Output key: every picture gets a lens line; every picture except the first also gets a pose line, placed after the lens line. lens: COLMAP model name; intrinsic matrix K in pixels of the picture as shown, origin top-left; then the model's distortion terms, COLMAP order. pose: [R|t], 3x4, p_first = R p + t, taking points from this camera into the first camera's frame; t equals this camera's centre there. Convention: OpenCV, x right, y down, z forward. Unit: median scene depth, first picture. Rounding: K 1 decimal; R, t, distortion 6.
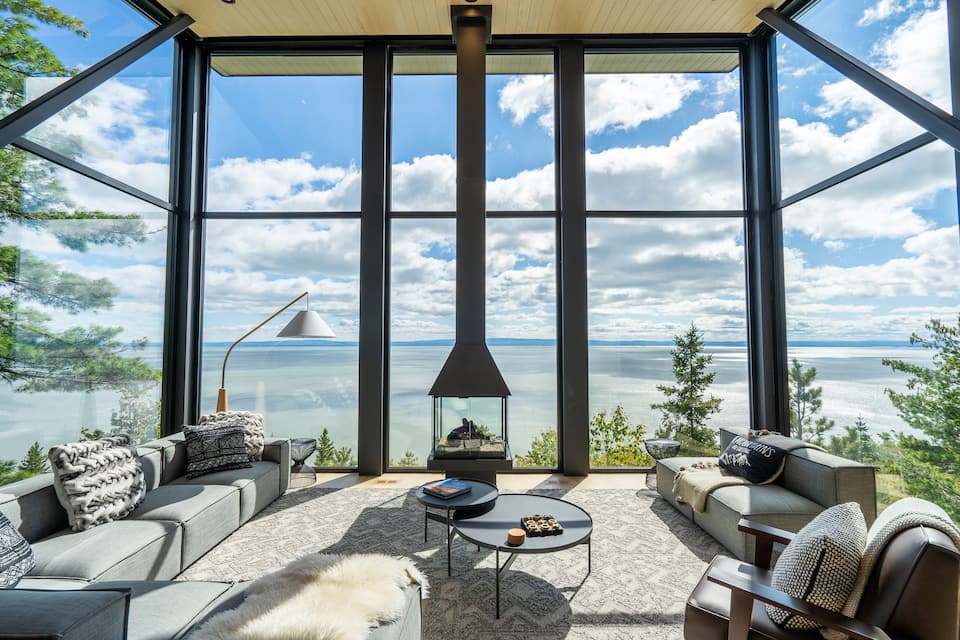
lens RADIAL K [[442.9, 0, 479.9], [0, 442.9, 323.5], [0, 0, 1]] dist [-0.000242, -0.000001]
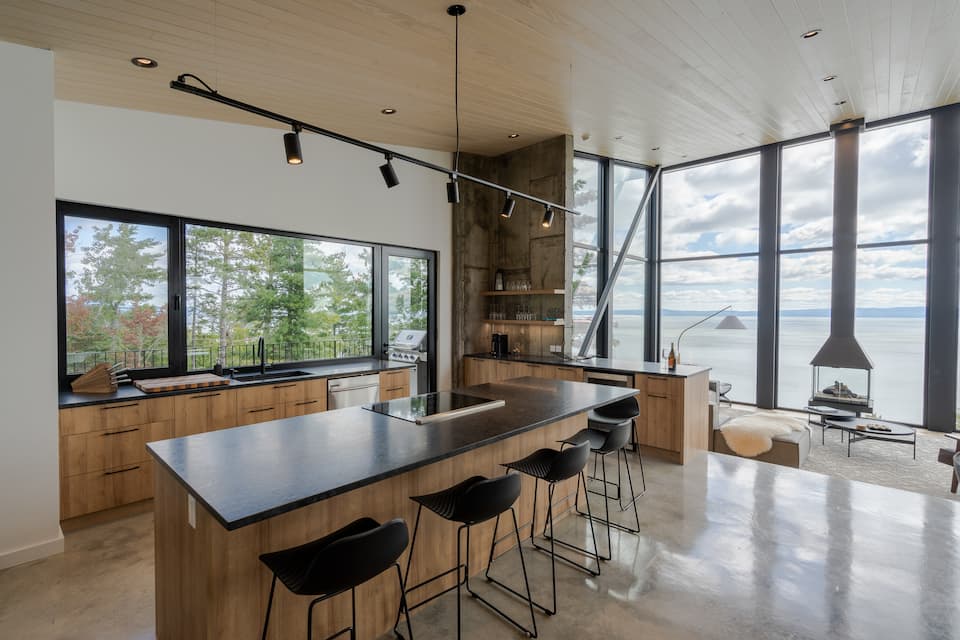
lens RADIAL K [[442.9, 0, 479.9], [0, 442.9, 323.5], [0, 0, 1]] dist [-0.000242, -0.000001]
pose [[0.740007, 0.013254, -0.672468, 0.081667], [0.038971, 0.997281, 0.062541, -0.137294], [0.671469, -0.072488, 0.737479, -0.994508]]
